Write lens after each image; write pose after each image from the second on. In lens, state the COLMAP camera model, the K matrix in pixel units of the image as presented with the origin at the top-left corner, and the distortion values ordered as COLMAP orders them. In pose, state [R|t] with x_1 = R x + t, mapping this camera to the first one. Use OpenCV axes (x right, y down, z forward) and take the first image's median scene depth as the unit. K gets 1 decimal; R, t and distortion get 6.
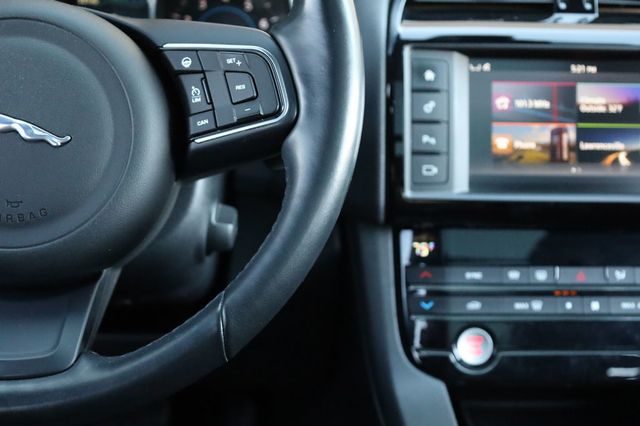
lens RADIAL K [[848.8, 0, 319.4], [0, 848.8, 213.1], [0, 0, 1]] dist [-0.005242, 0.000000]
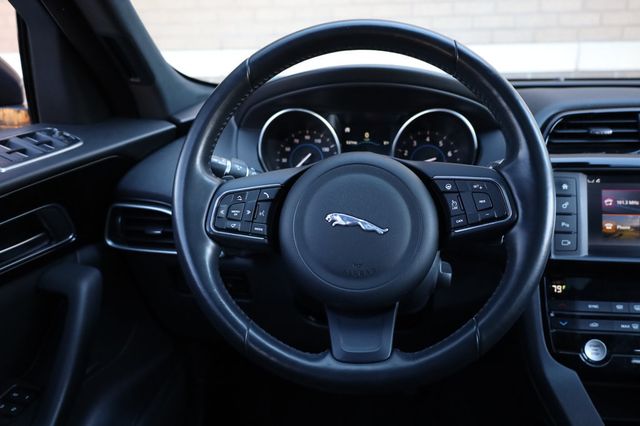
lens RADIAL K [[493.0, 0, 321.6], [0, 493.0, 211.1], [0, 0, 1]] dist [-0.013661, 0.000912]
pose [[0.984248, 0.006904, -0.176658, -0.174658], [-0.018941, 0.997604, -0.066546, -0.038689], [0.175775, 0.068844, 0.982020, -0.046467]]
